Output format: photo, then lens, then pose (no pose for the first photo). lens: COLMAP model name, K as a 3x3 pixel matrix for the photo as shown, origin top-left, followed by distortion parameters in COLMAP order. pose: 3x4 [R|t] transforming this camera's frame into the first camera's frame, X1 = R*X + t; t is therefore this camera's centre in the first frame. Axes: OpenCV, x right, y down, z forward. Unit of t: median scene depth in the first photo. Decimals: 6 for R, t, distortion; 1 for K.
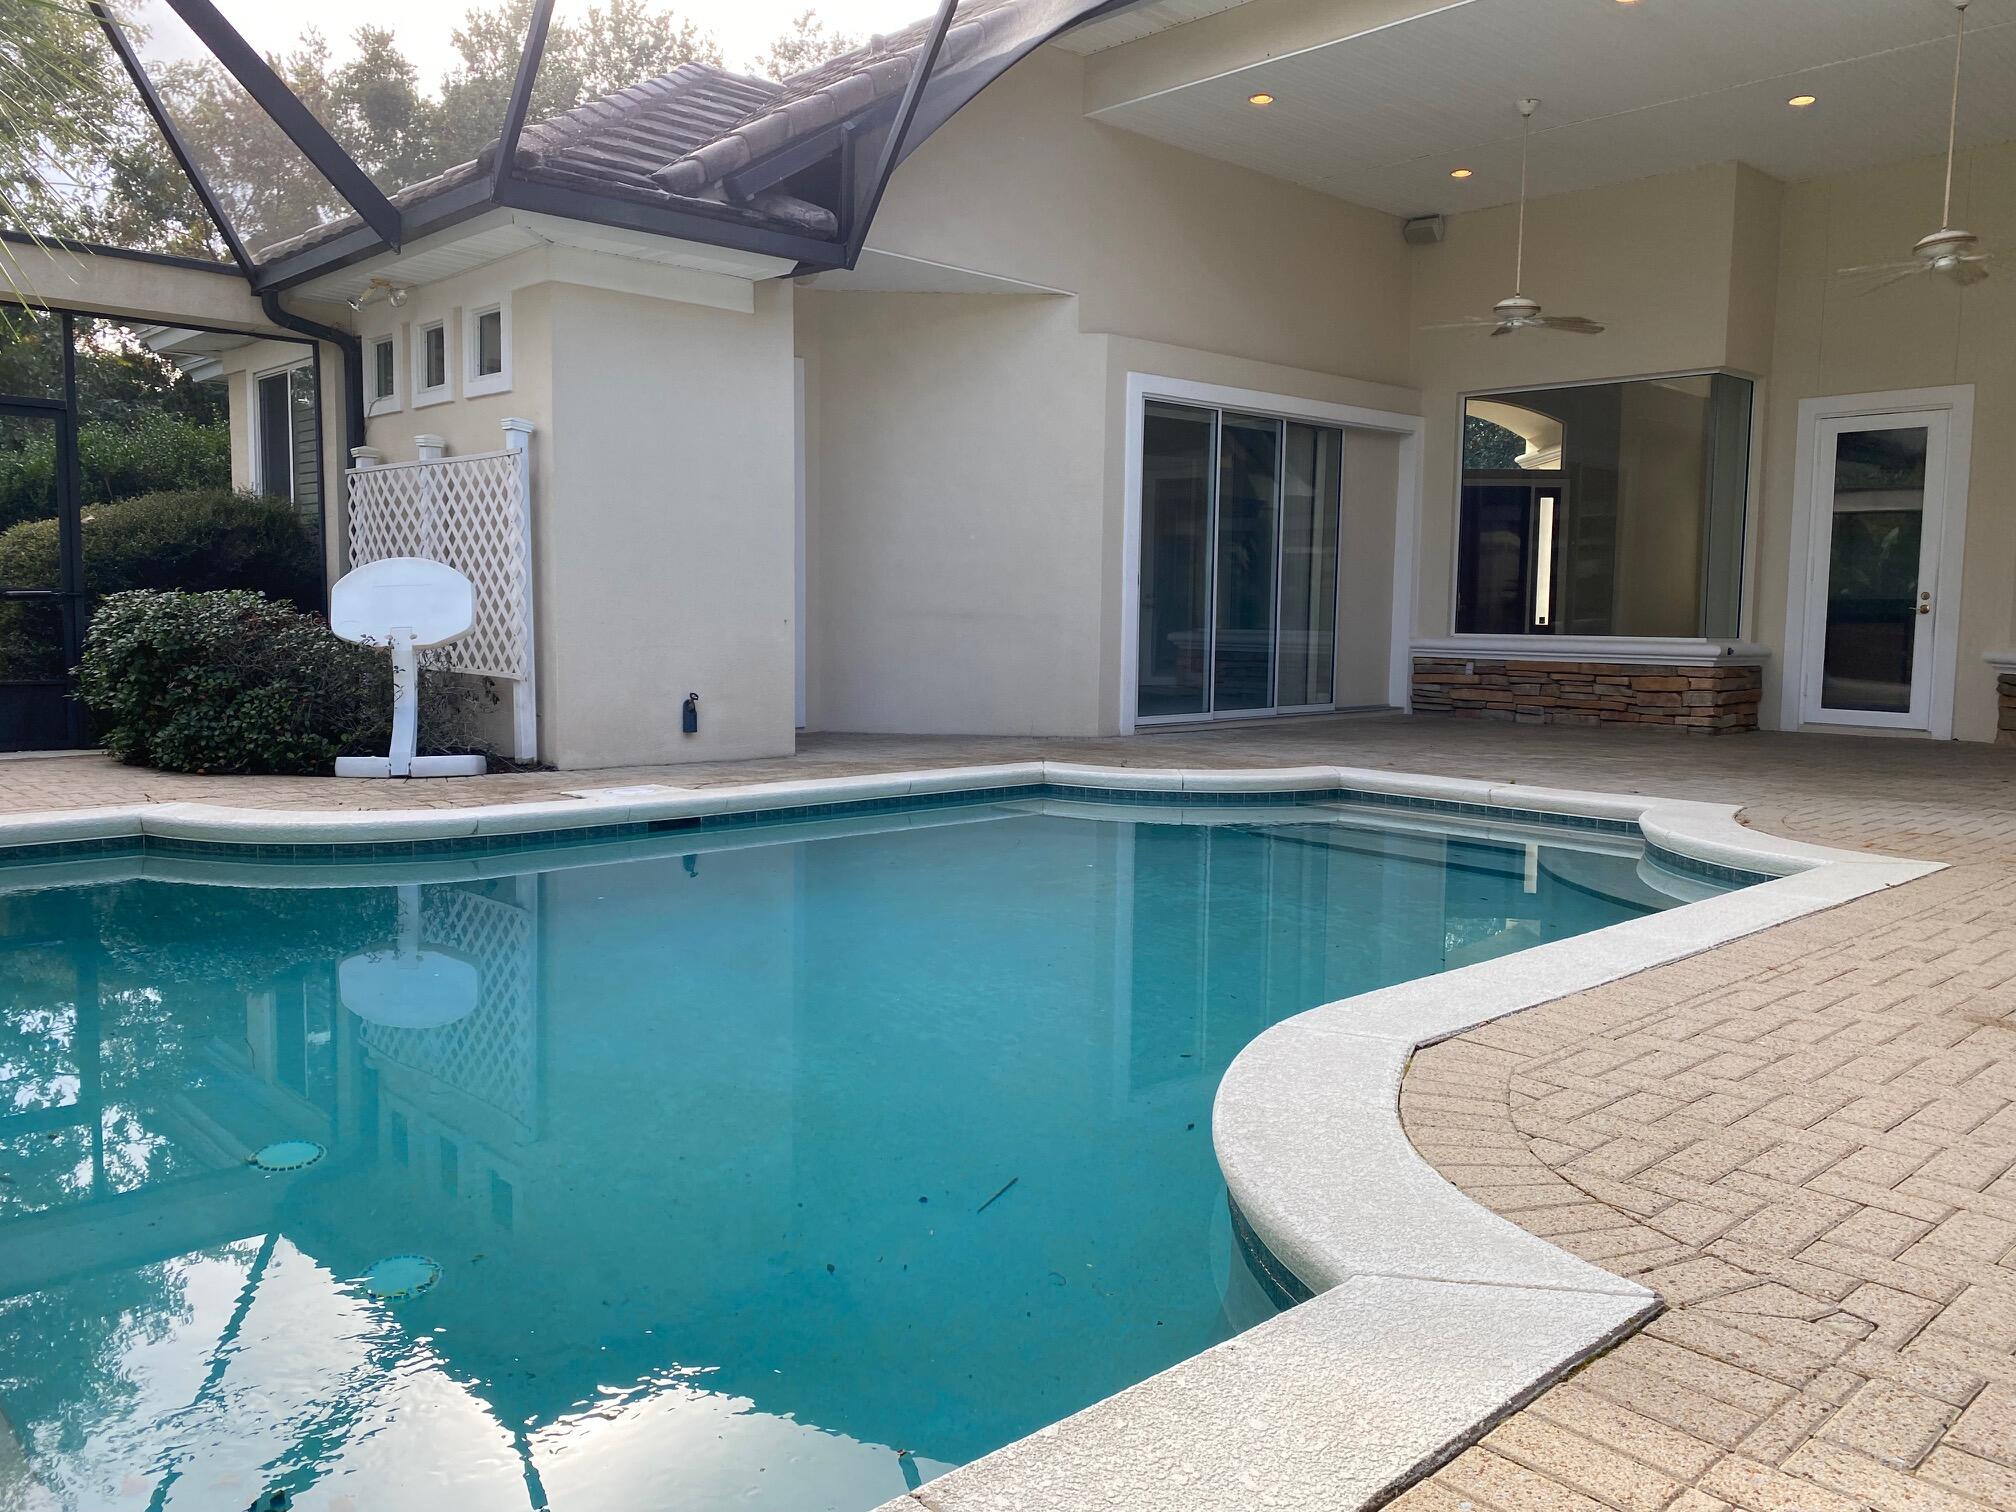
lens RADIAL K [[1528.3, 0, 998.0], [0, 1528.3, 751.5], [0, 0, 1]] dist [0.013644, 0.002240]
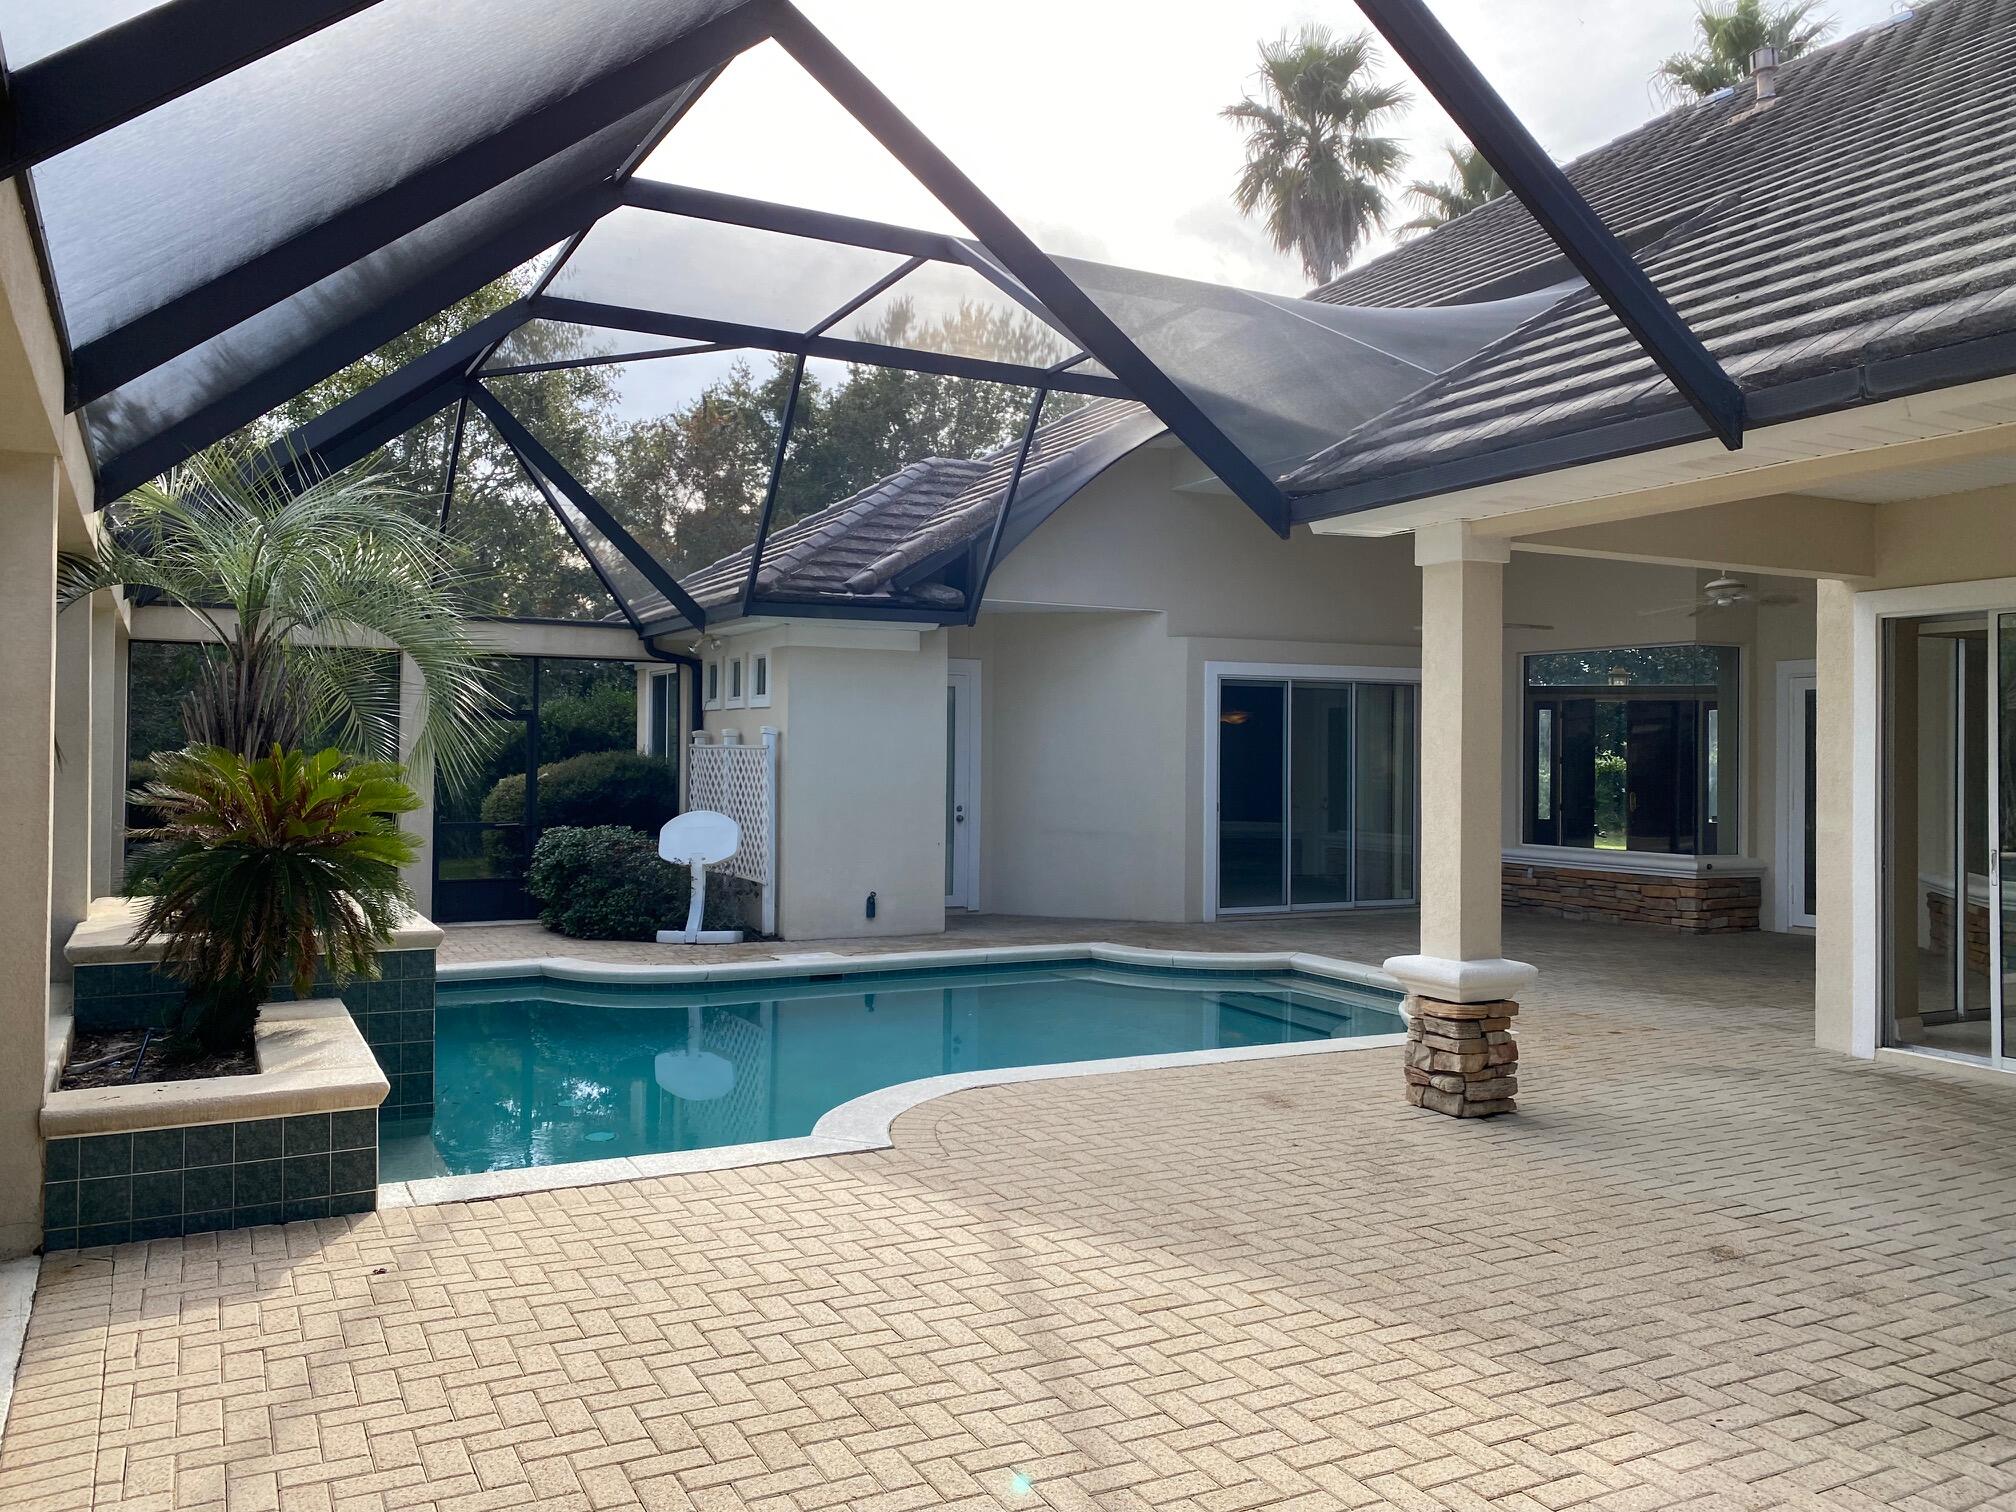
lens RADIAL K [[1547.5, 0, 1008.0], [0, 1547.5, 756.0], [0, 0, 1]] dist [0.231816, -0.643927]
pose [[0.960699, -0.005225, -0.277543, 0.382419], [-0.020548, 0.995742, -0.089869, -0.037418], [0.276831, 0.092040, 0.956500, -0.510046]]
